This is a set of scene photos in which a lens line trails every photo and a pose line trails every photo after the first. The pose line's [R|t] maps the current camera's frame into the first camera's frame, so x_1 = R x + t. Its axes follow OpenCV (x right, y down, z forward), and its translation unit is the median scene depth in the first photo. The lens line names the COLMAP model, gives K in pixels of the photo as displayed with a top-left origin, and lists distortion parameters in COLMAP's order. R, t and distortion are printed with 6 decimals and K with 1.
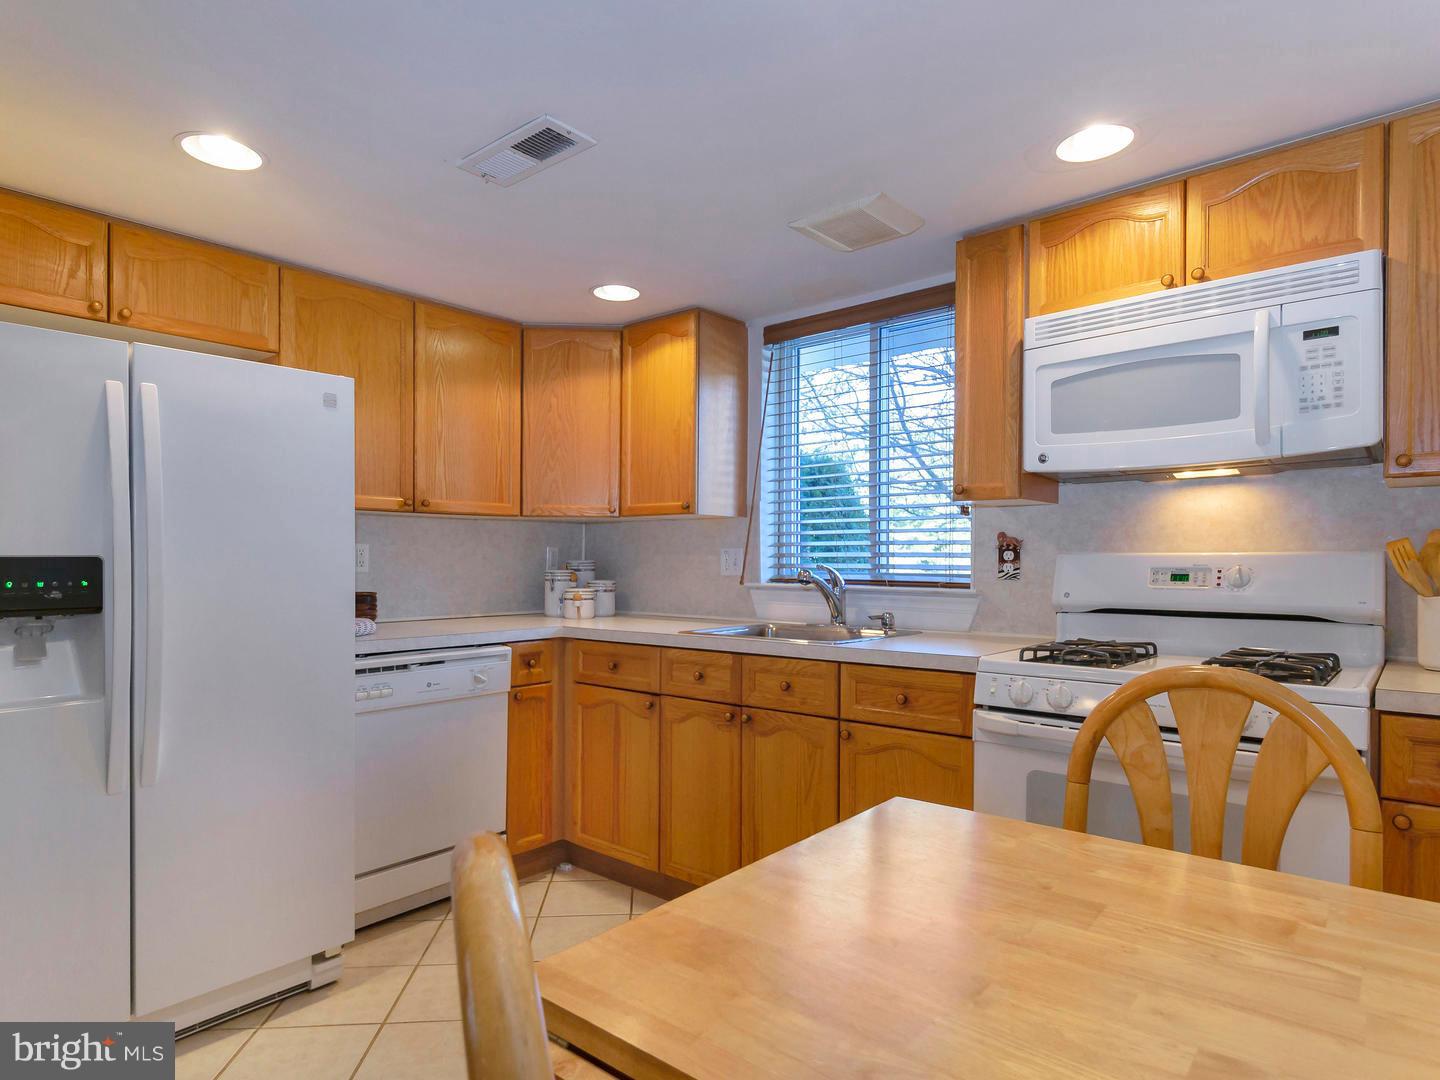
lens RADIAL K [[821.7, 0, 718.3], [0, 821.7, 571.8], [0, 0, 1]] dist [0.005870, 0.001997]
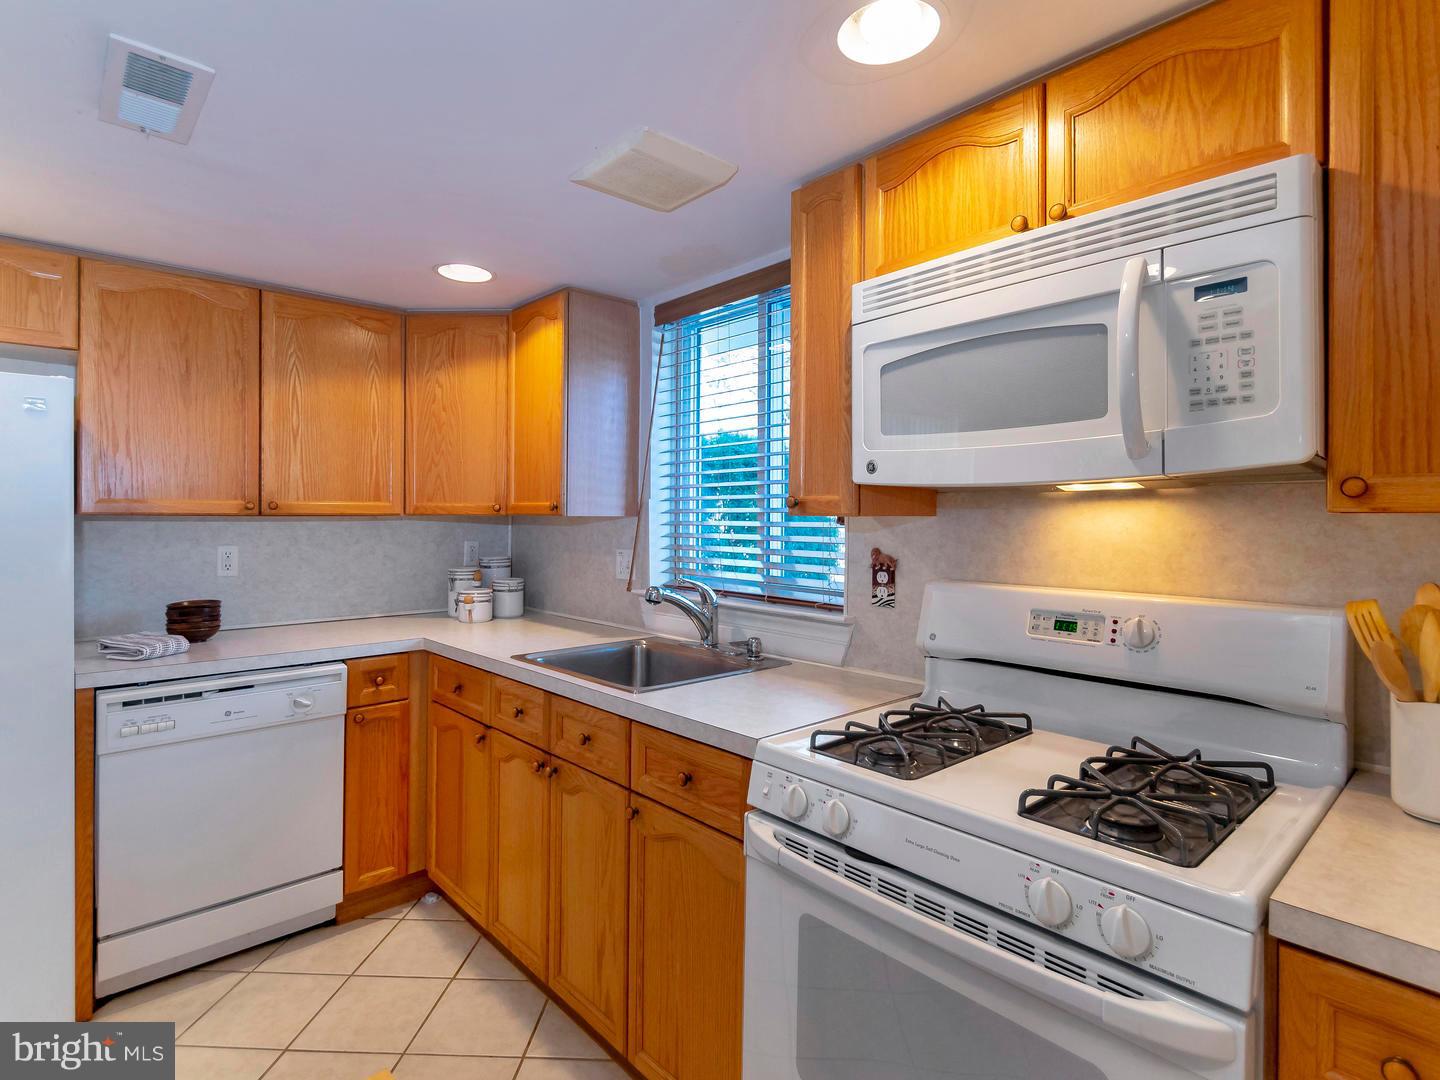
lens RADIAL K [[739.2, 0, 720.6], [0, 739.2, 522.1], [0, 0, 1]] dist [0.005746, 0.000991]
pose [[0.992842, 0.002468, -0.119407, 0.307242], [-0.003413, 0.999964, -0.007709, -0.074358], [0.119384, 0.008061, 0.992815, 0.278854]]
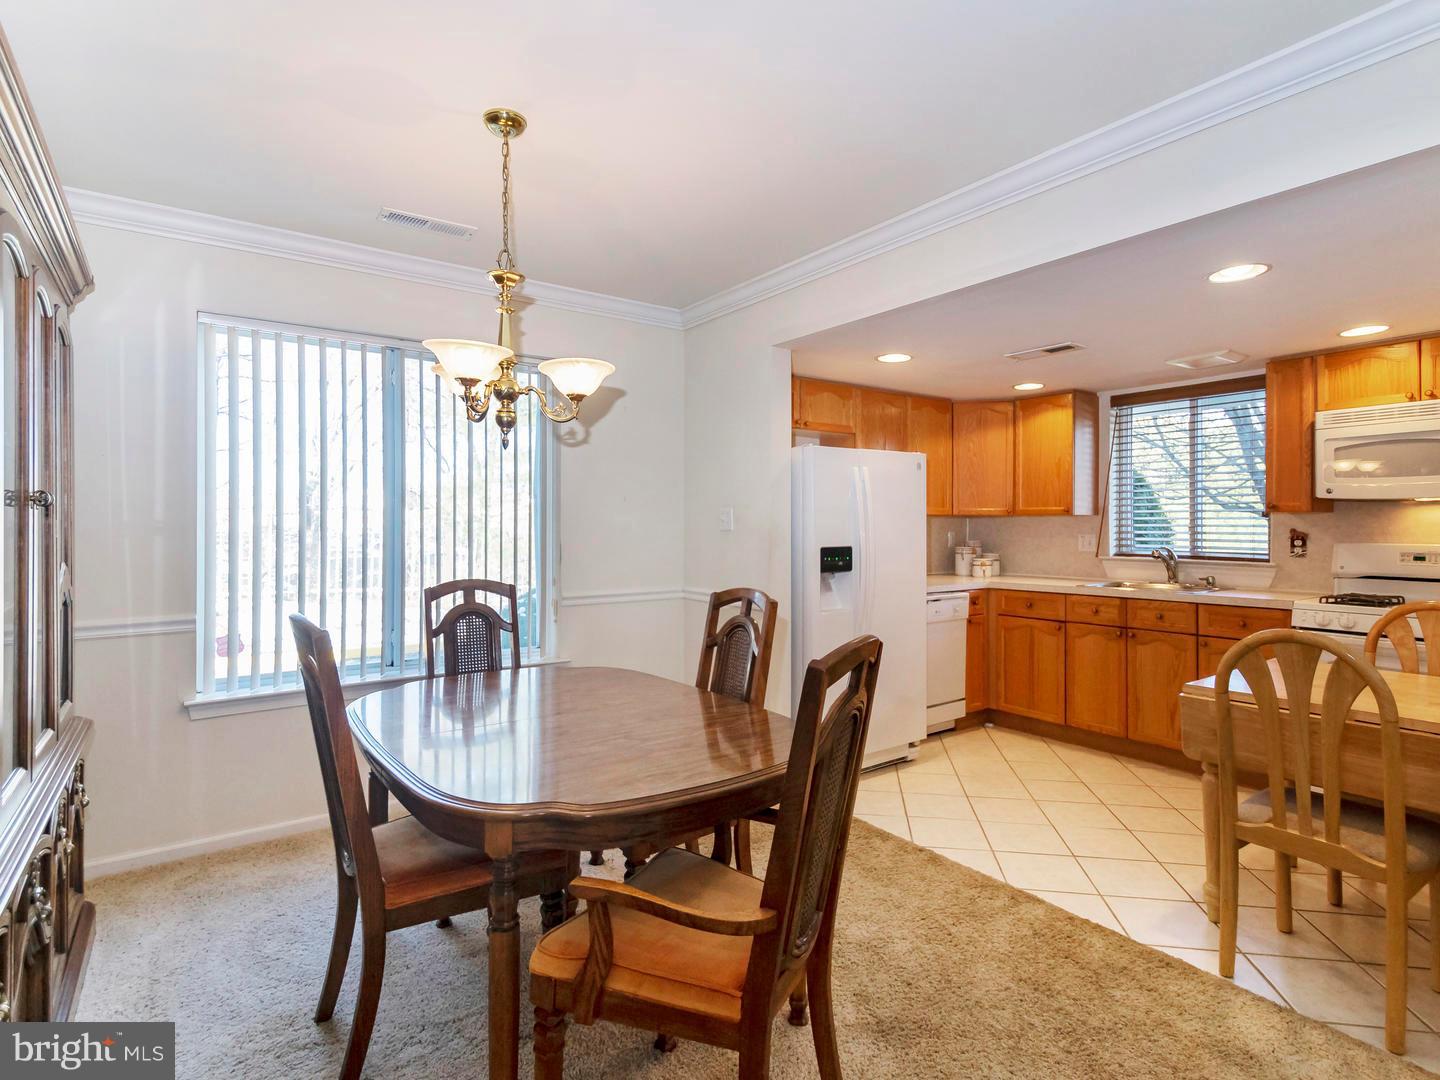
lens RADIAL K [[748.4, 0, 726.2], [0, 748.4, 524.4], [0, 0, 1]] dist [-0.003843, -0.002403]
pose [[0.972479, -0.000820, -0.232991, -0.456240], [-0.002396, 0.999906, -0.013517, -0.037040], [0.232980, 0.013703, 0.972385, -0.799208]]
